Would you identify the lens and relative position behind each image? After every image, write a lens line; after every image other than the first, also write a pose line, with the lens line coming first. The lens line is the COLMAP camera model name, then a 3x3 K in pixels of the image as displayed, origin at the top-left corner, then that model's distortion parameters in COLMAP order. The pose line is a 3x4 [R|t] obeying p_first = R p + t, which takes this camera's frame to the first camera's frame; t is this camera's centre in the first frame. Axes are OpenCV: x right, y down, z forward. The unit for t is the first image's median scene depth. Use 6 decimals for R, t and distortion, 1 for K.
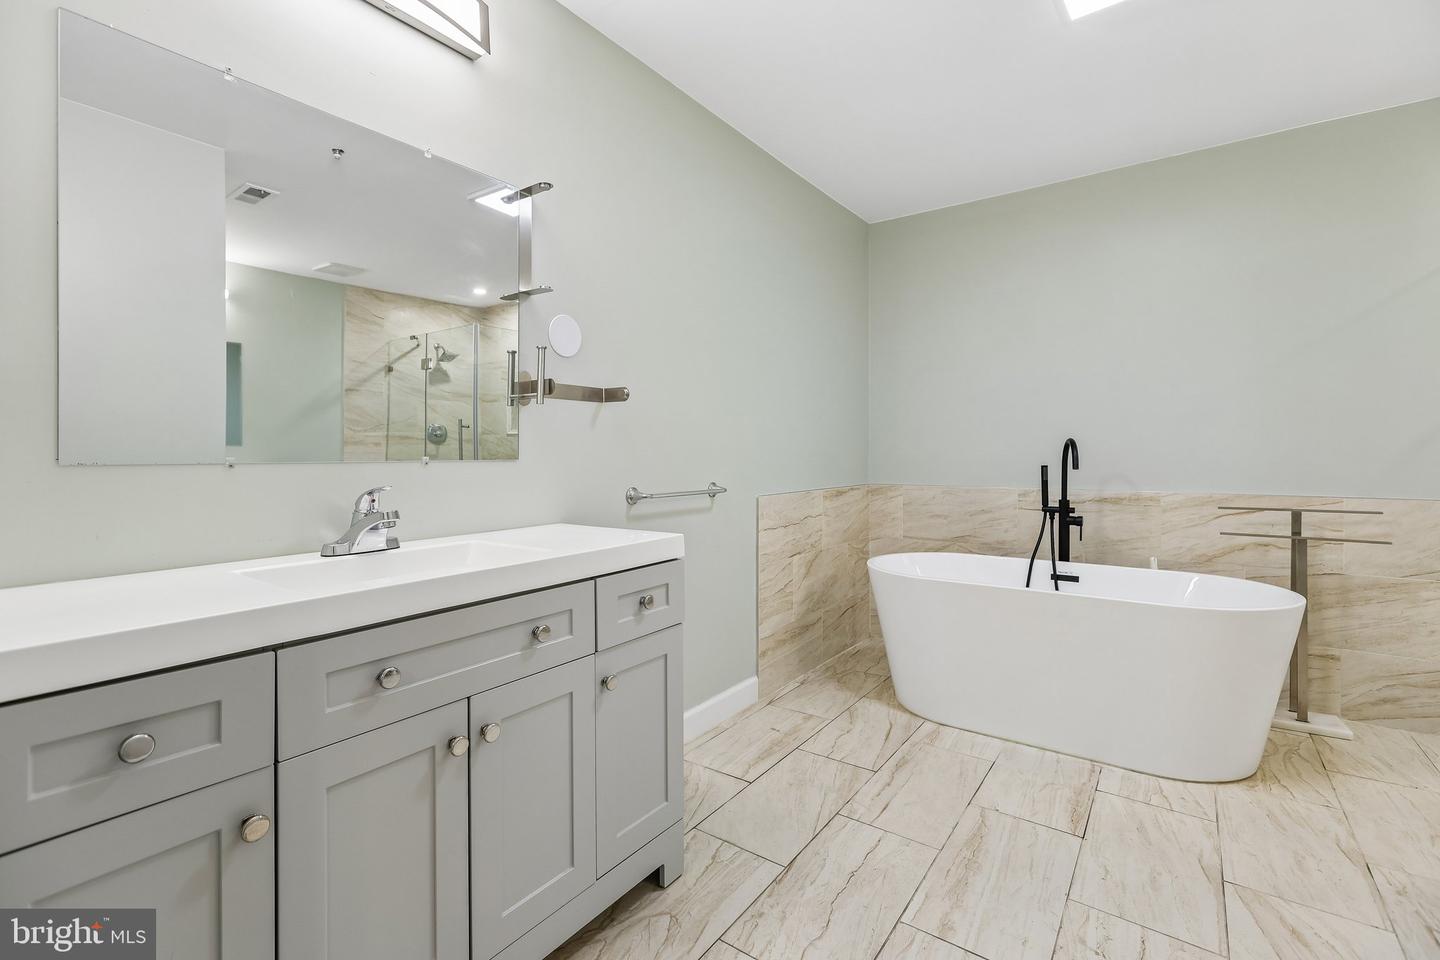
lens RADIAL K [[647.2, 0, 718.6], [0, 647.2, 457.9], [0, 0, 1]] dist [0.001754, 0.000481]
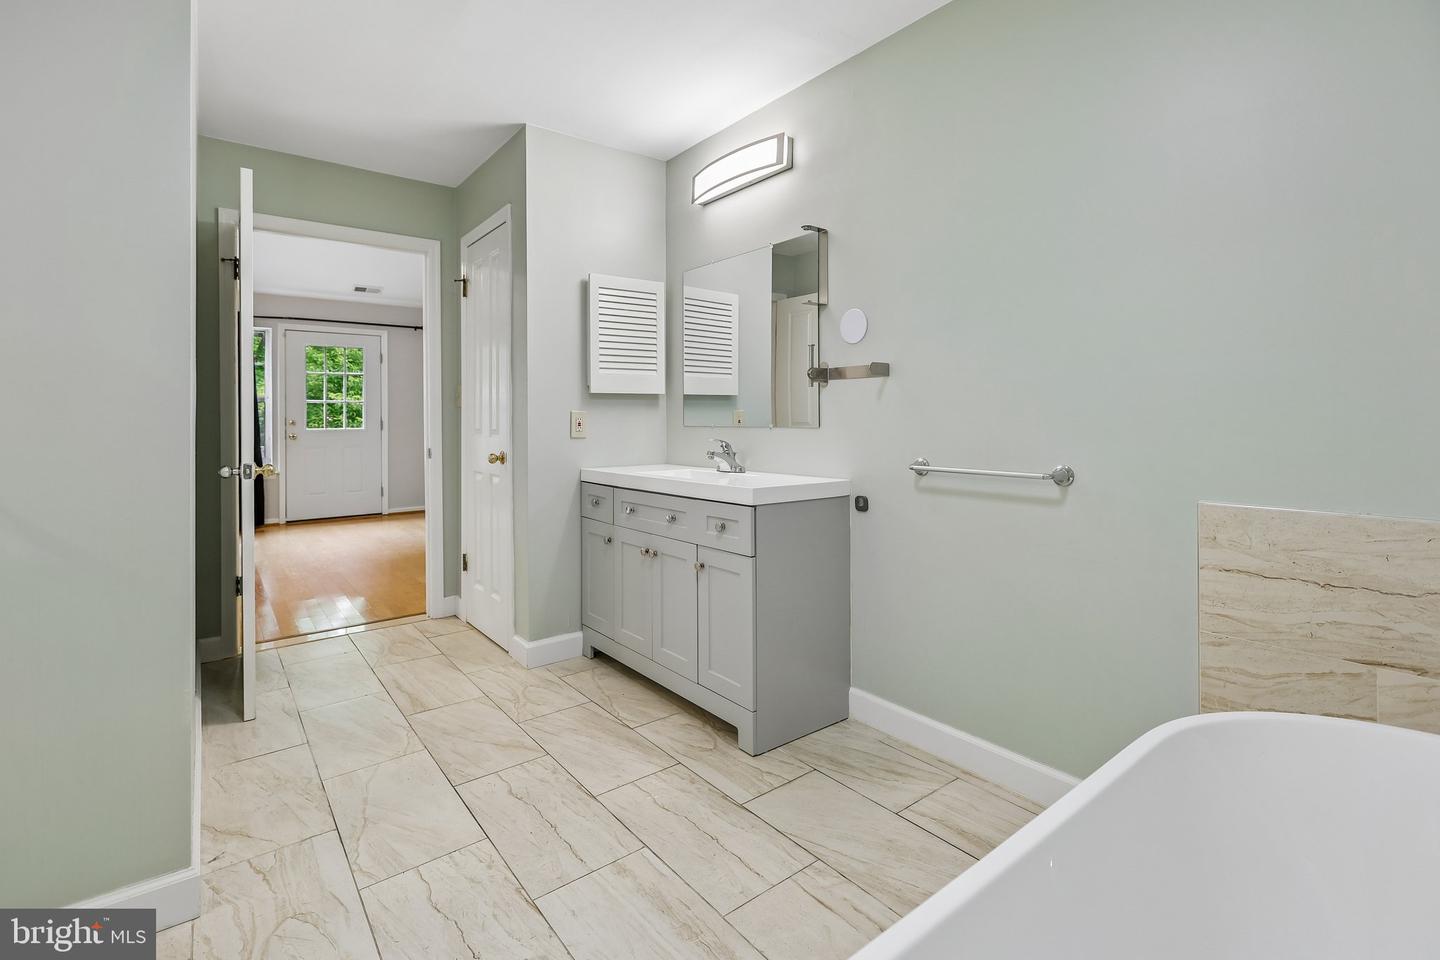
lens RADIAL K [[662.6, 0, 718.1], [0, 662.6, 412.7], [0, 0, 1]] dist [0.001610, 0.000228]
pose [[-0.277962, -0.004559, -0.960581, 1.227620], [-0.000581, 0.999989, -0.004578, -0.024340], [0.960592, -0.000714, -0.277962, 1.313359]]
